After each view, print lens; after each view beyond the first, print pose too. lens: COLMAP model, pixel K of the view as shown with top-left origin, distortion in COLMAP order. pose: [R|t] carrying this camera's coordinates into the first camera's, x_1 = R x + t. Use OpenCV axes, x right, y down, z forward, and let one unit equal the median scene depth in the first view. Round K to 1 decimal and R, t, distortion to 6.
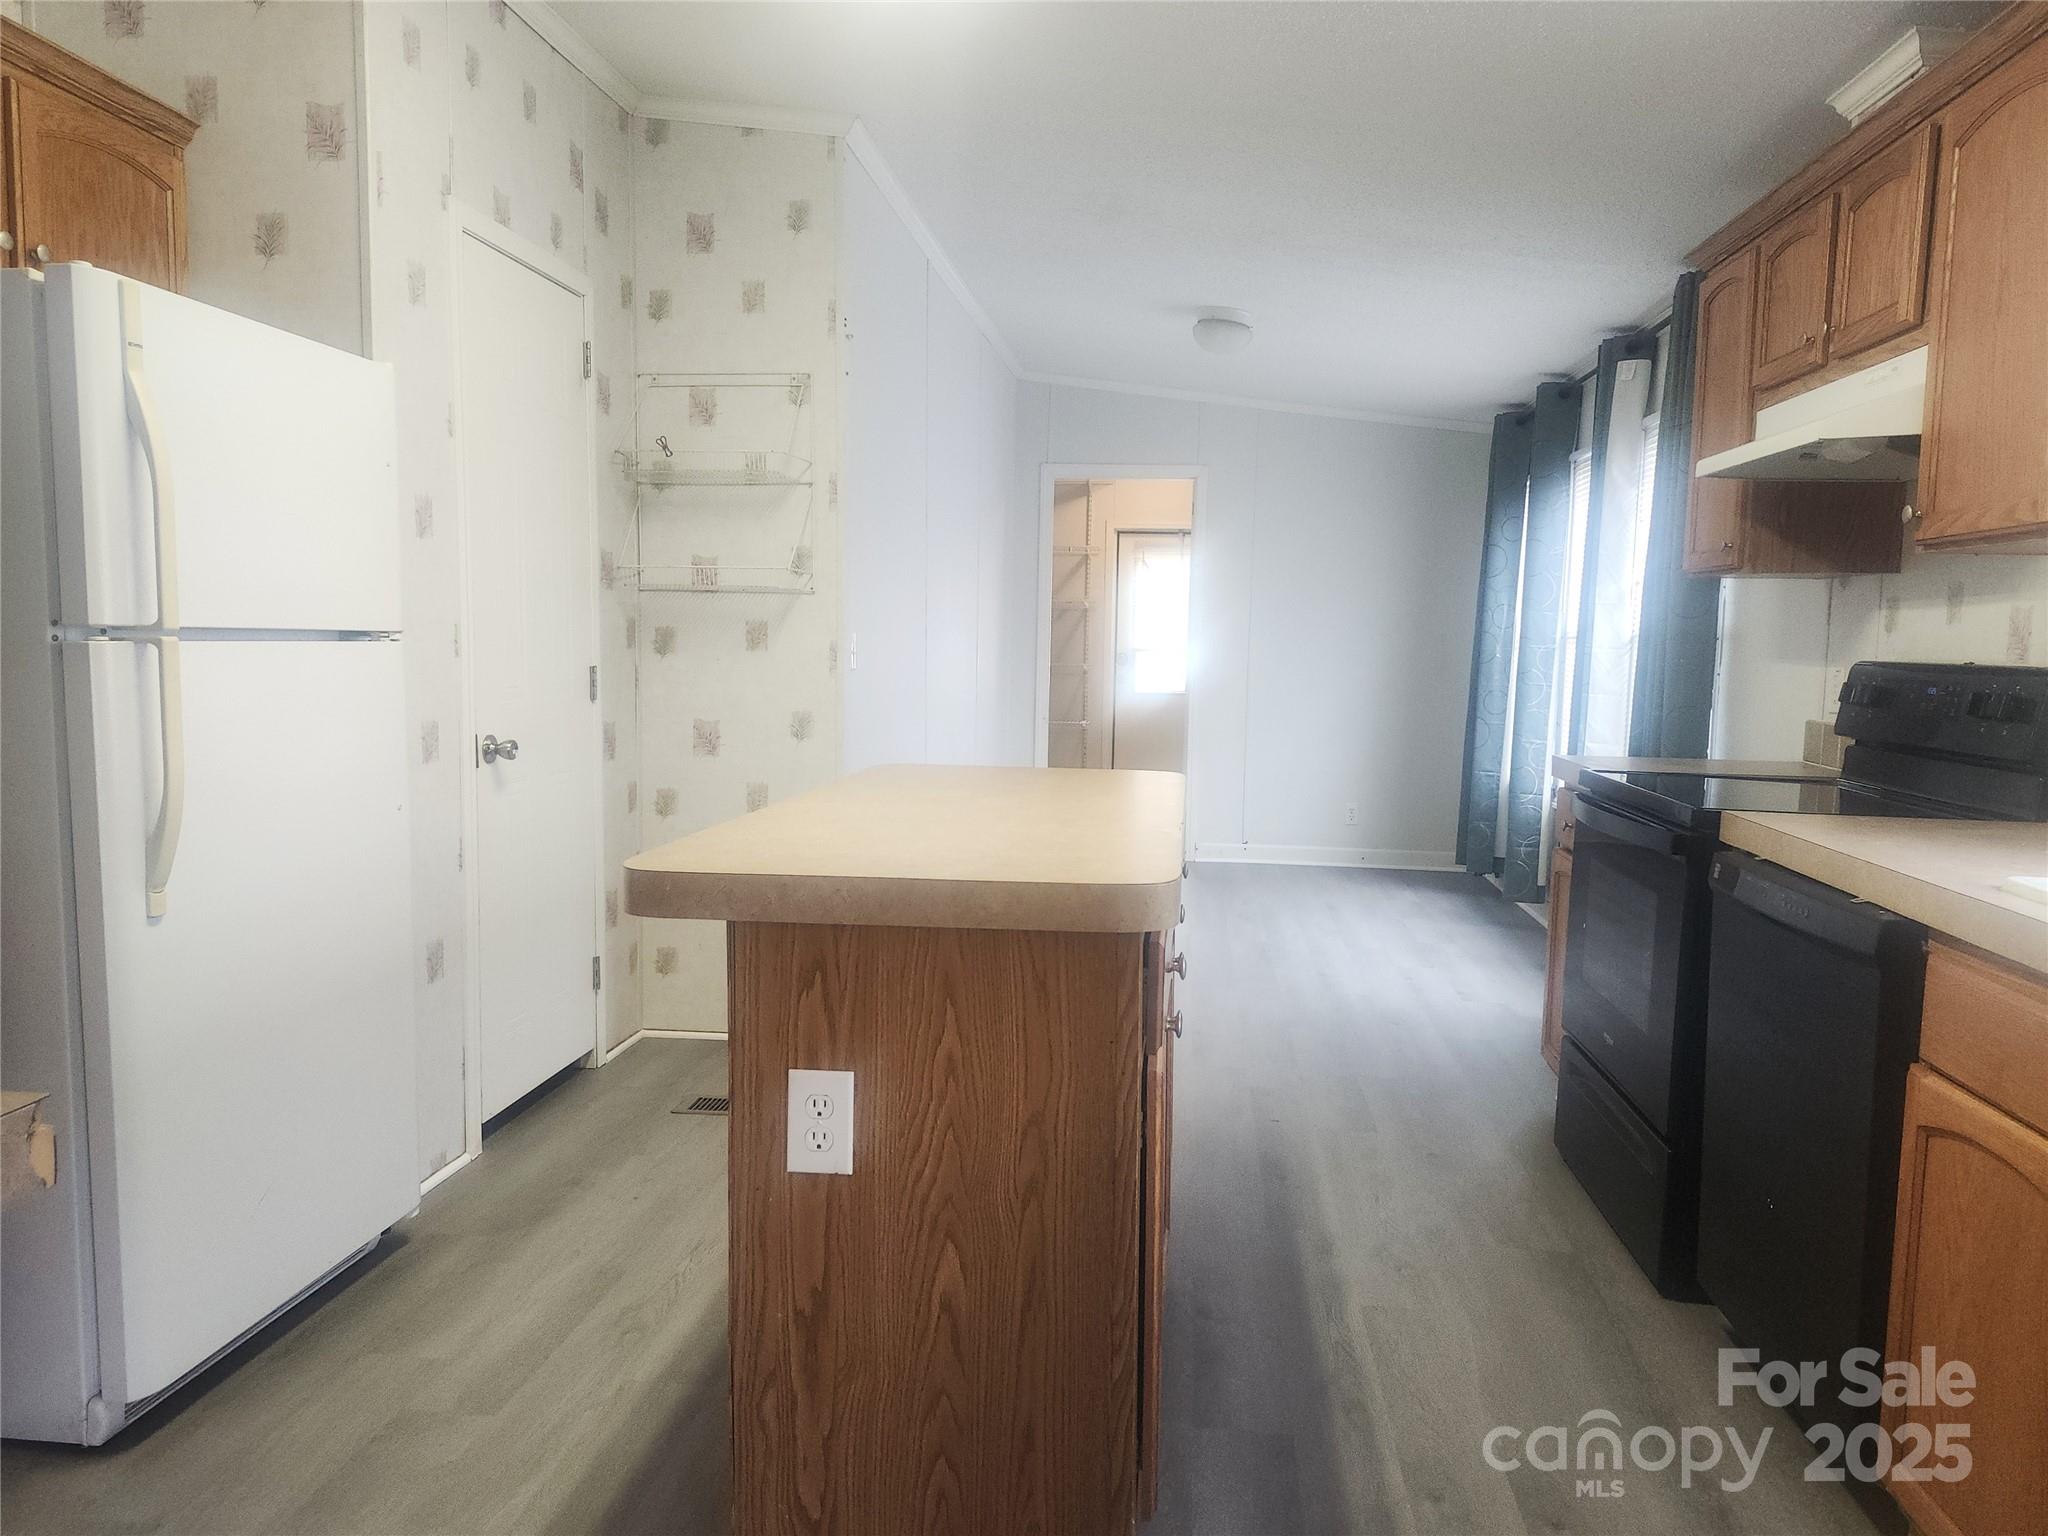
lens RADIAL K [[1479.4, 0, 1024.0], [0, 1479.4, 768.0], [0, 0, 1]] dist [0.095229, -0.123519]
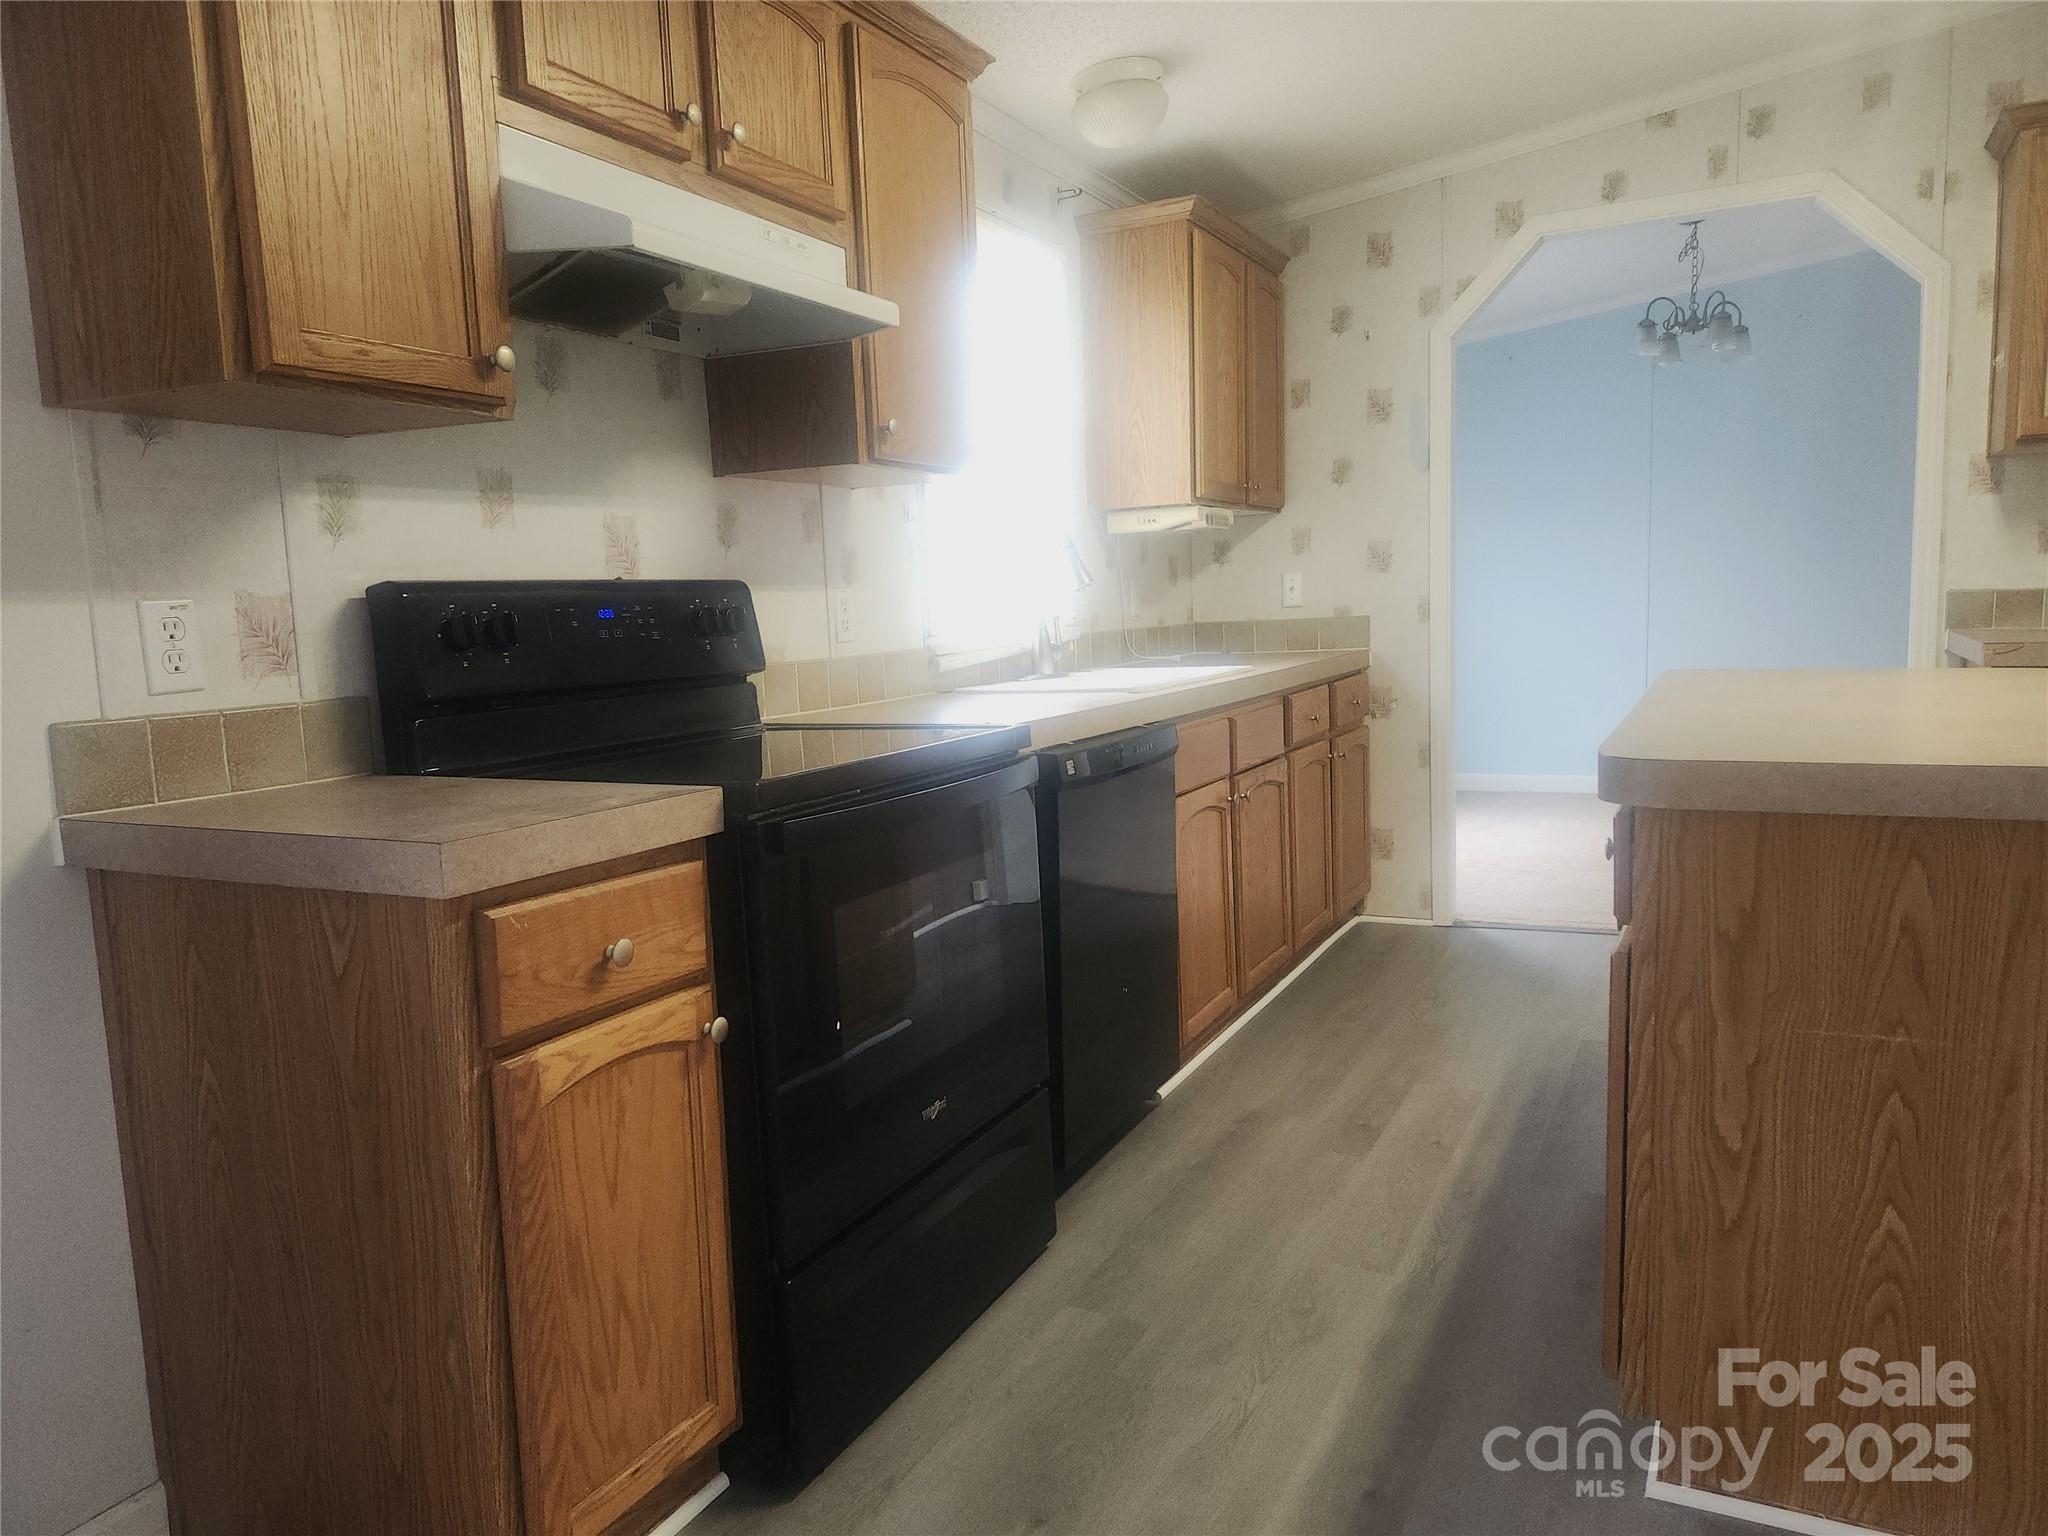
lens RADIAL K [[1474.3, 0, 1034.1], [0, 1474.3, 795.9], [0, 0, 1]] dist [0.105454, -0.166081]
pose [[-0.945946, -0.022235, 0.323561, 0.113184], [0.052054, 0.974305, 0.219134, -0.101022], [-0.320120, 0.224132, -0.920483, 1.433337]]
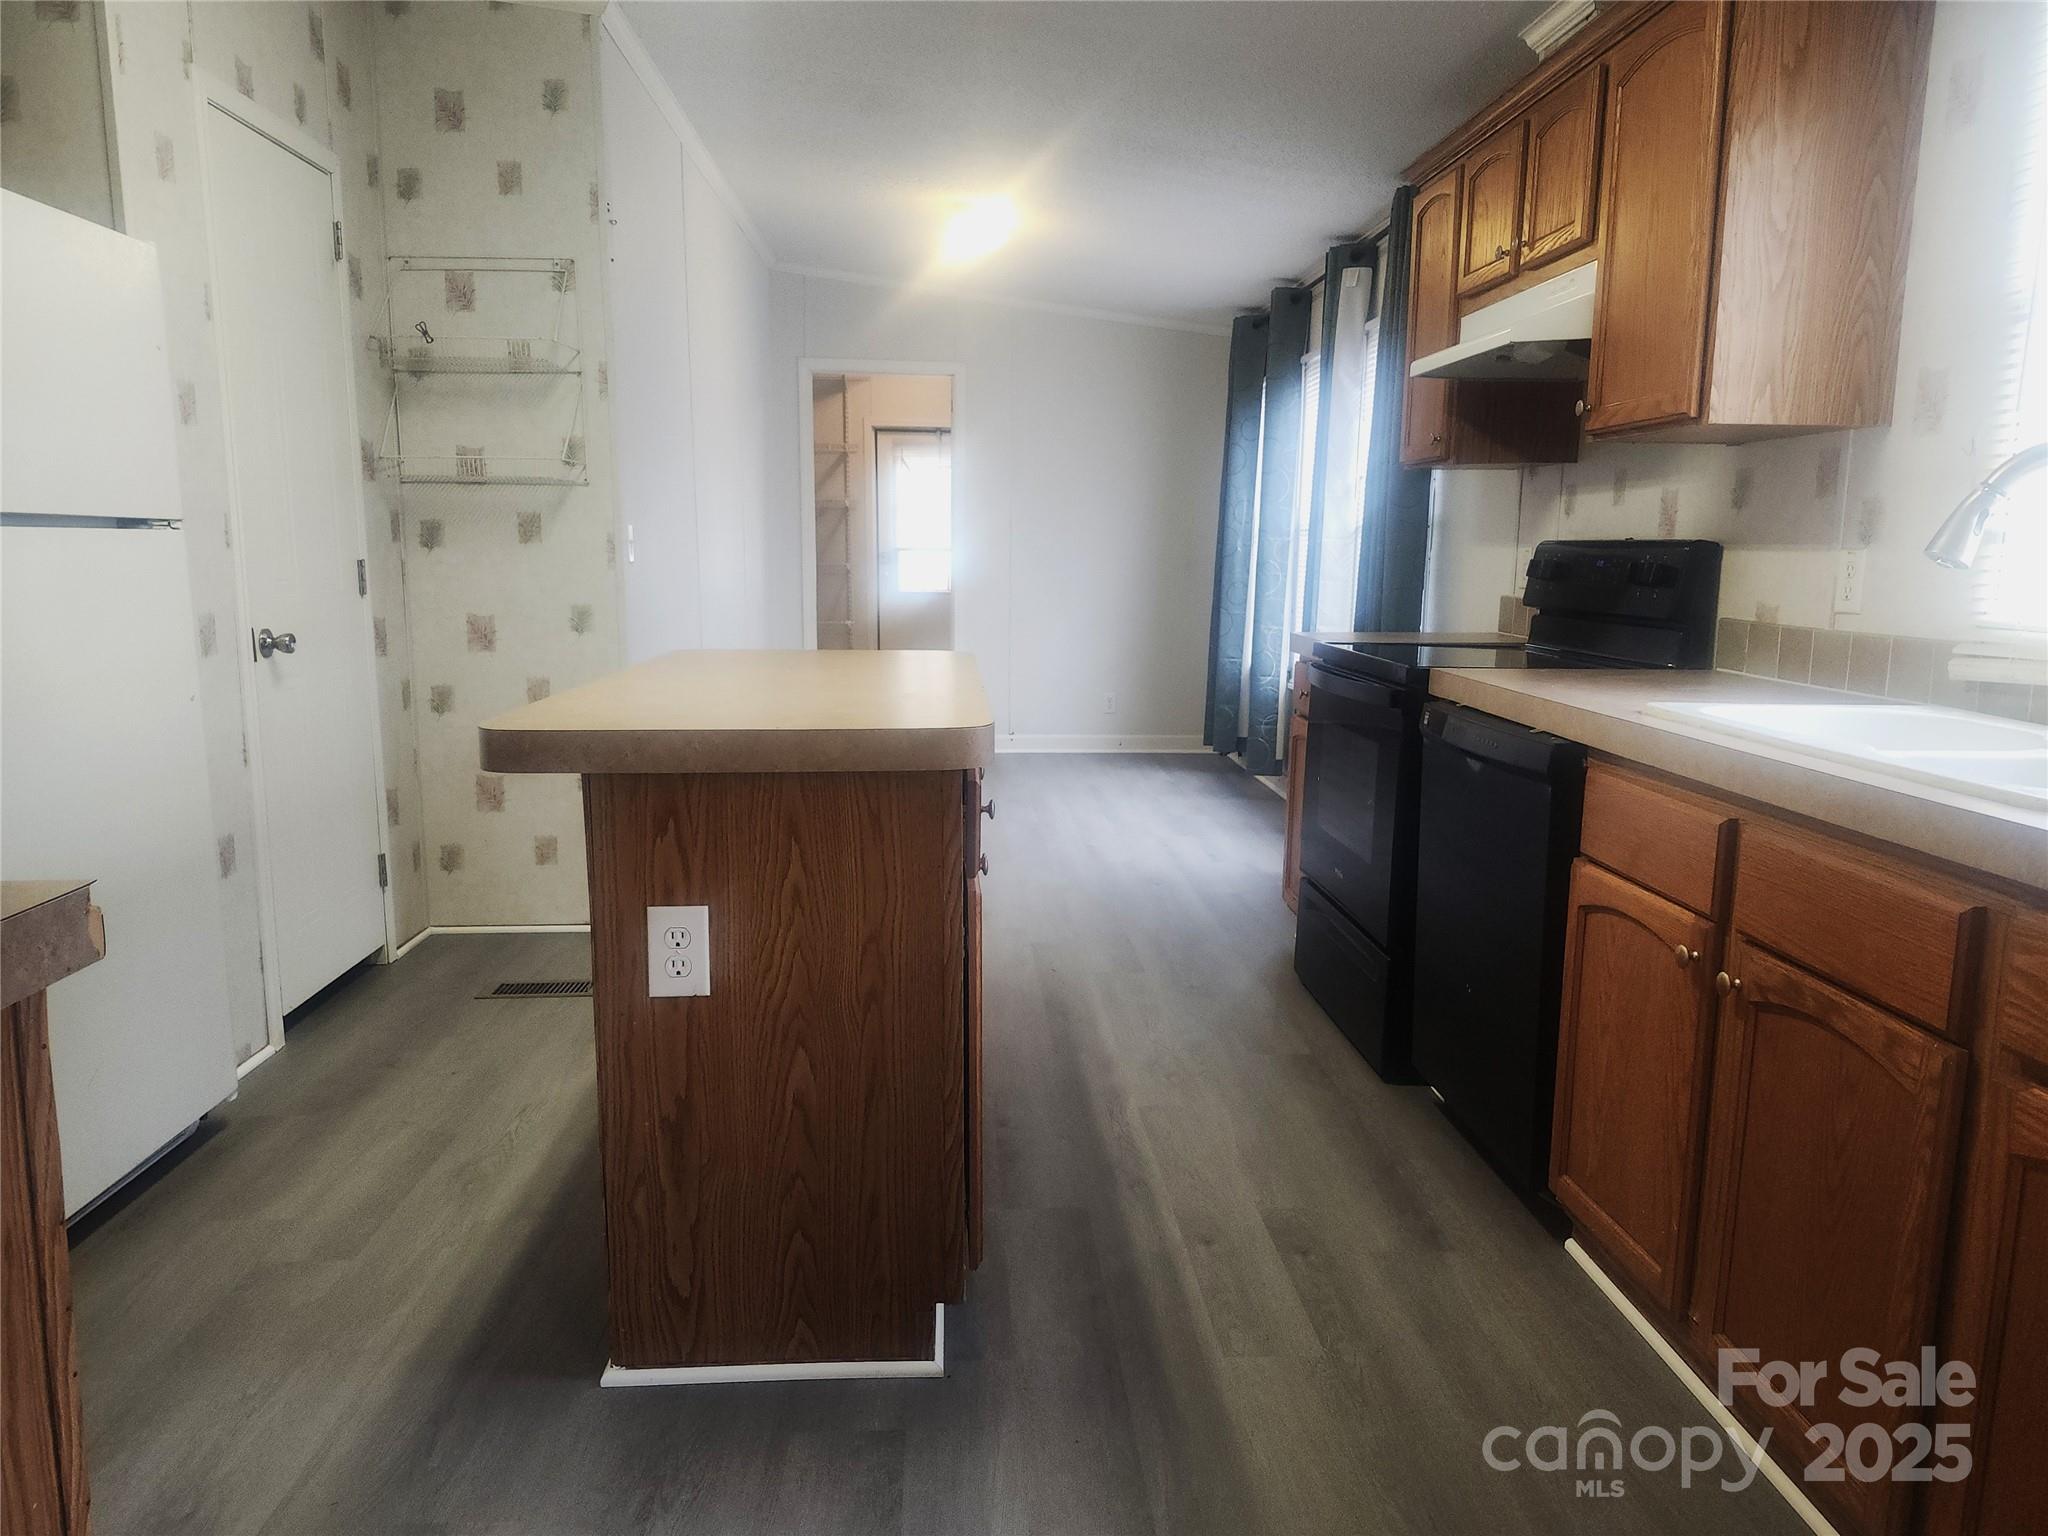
lens RADIAL K [[1474.3, 0, 1034.1], [0, 1474.3, 795.9], [0, 0, 1]] dist [0.105454, -0.166081]
pose [[0.984715, -0.038533, 0.169856, -0.029864], [0.024553, 0.996193, 0.083647, 0.017667], [-0.172433, -0.078198, 0.981912, -0.067267]]
